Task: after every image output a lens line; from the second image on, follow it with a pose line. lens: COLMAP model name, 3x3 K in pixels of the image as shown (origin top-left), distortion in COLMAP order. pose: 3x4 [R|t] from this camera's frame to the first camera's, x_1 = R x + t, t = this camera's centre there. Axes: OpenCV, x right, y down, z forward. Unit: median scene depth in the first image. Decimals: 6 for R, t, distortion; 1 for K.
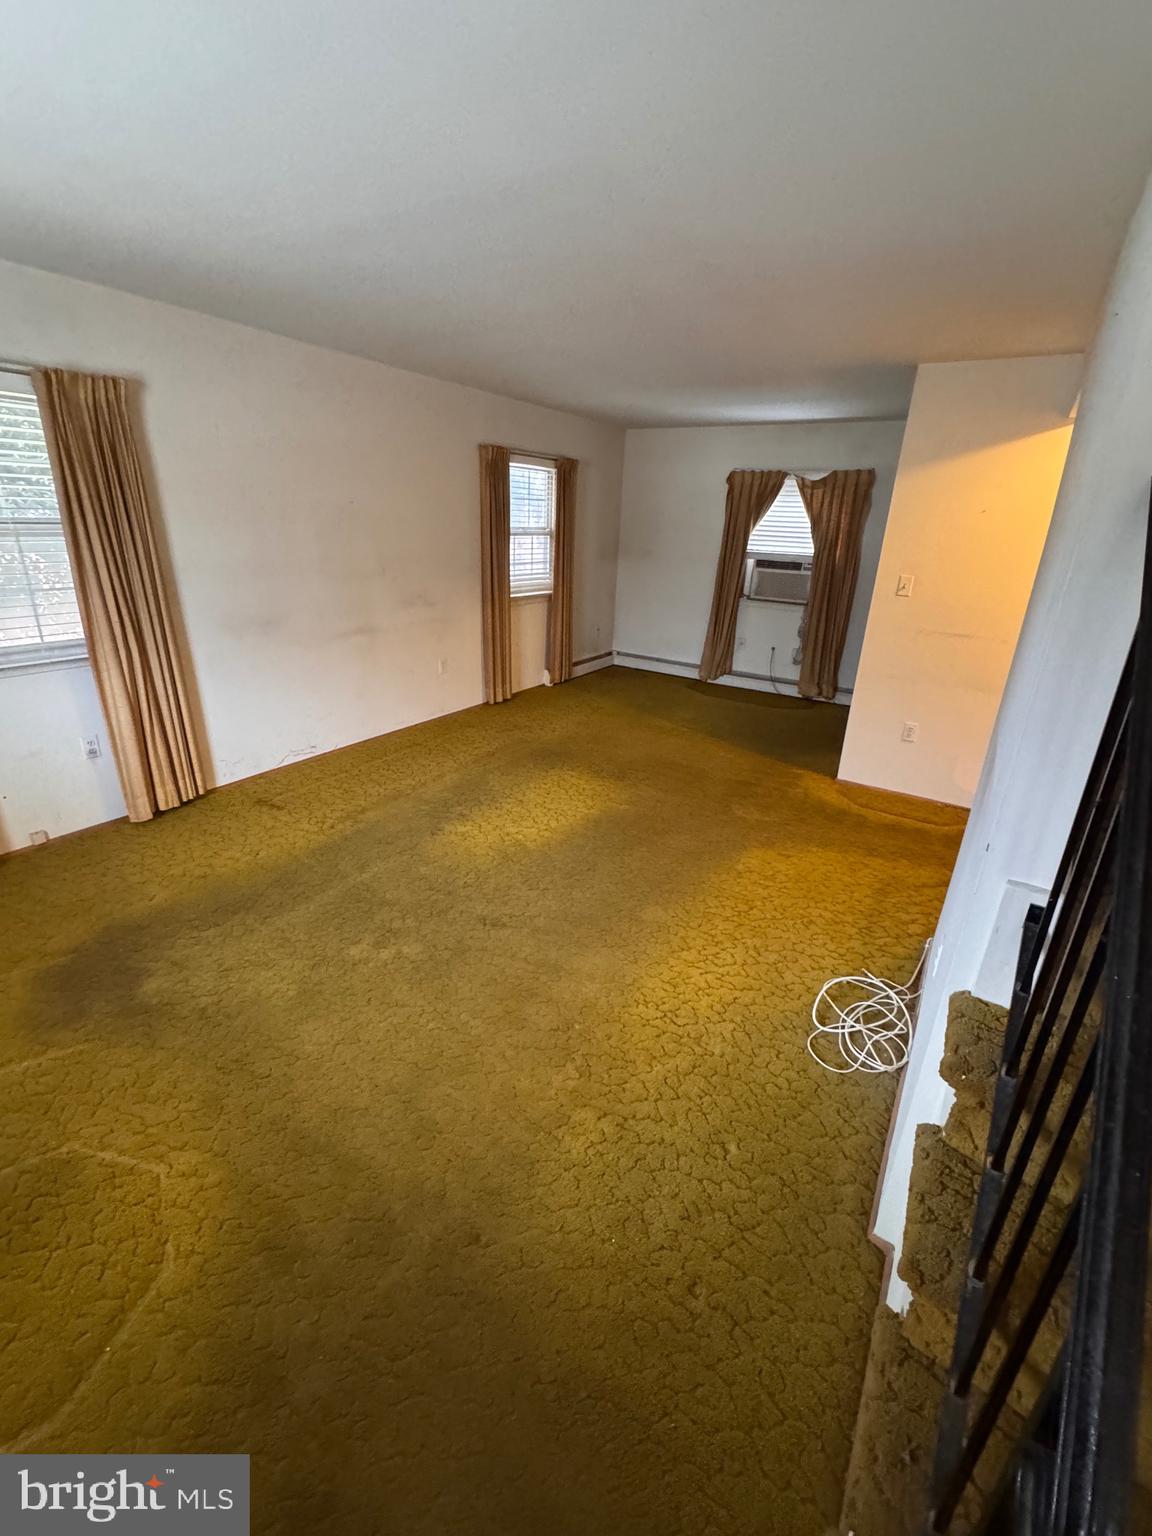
lens RADIAL K [[648.1, 0, 568.7], [0, 648.1, 768.0], [0, 0, 1]] dist [0.001830, -0.000009]
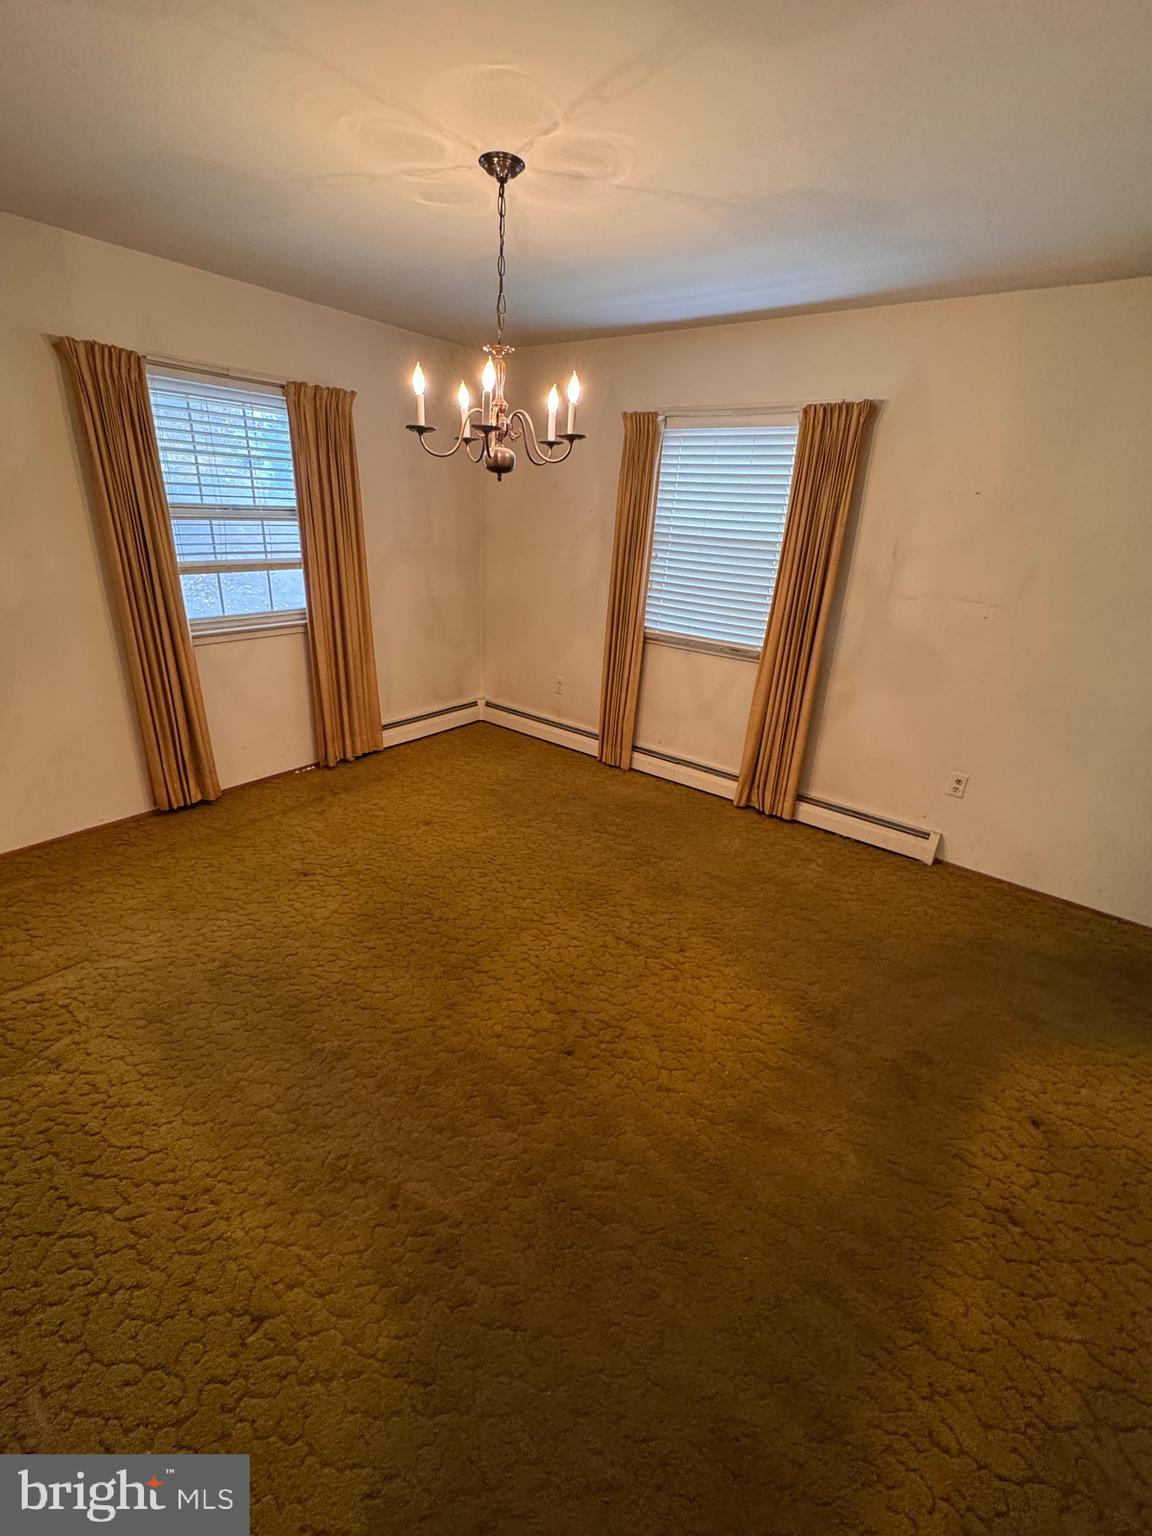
lens RADIAL K [[645.0, 0, 577.6], [0, 645.0, 765.8], [0, 0, 1]] dist [-0.003475, 0.000089]
pose [[0.995486, 0.044076, -0.084051, 0.441015], [-0.043351, 0.999005, 0.010431, -0.244307], [0.084427, -0.006740, 0.996407, 0.694689]]
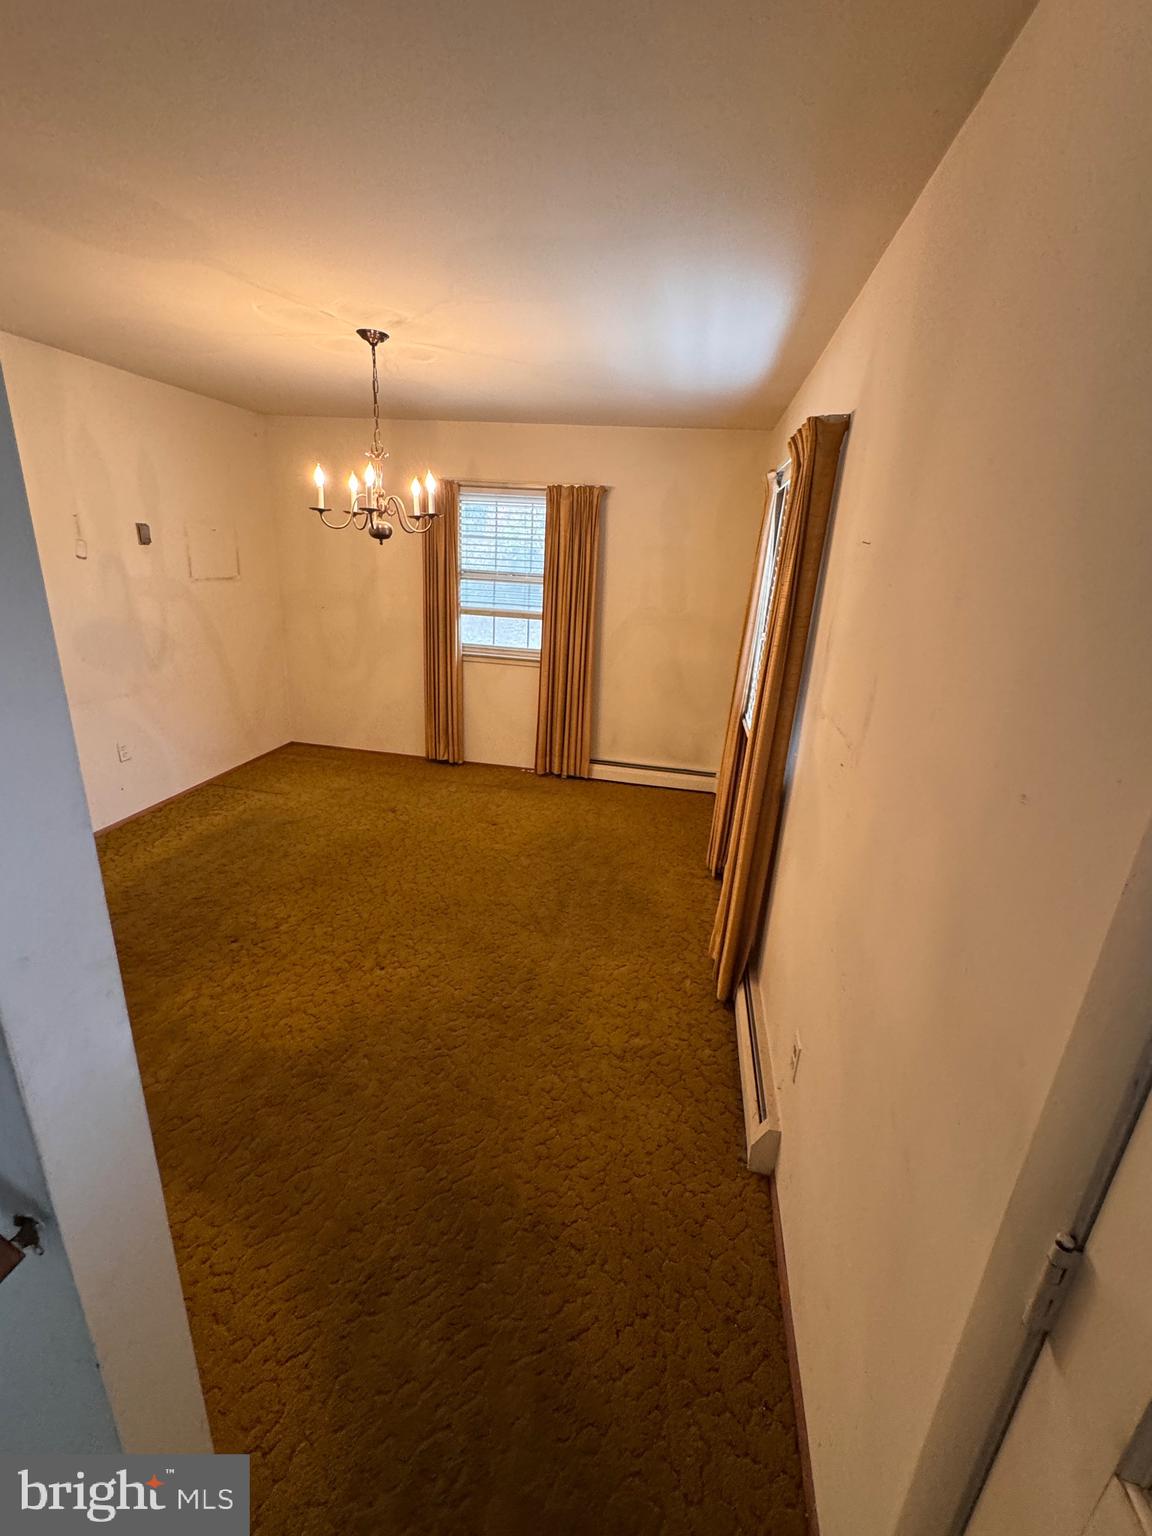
lens RADIAL K [[645.0, 0, 577.6], [0, 645.0, 765.8], [0, 0, 1]] dist [-0.003475, 0.000089]
pose [[0.383791, 0.271268, -0.882677, 1.140742], [-0.374362, 0.919510, 0.119814, -0.417057], [0.844131, 0.284457, 0.454452, 1.163370]]
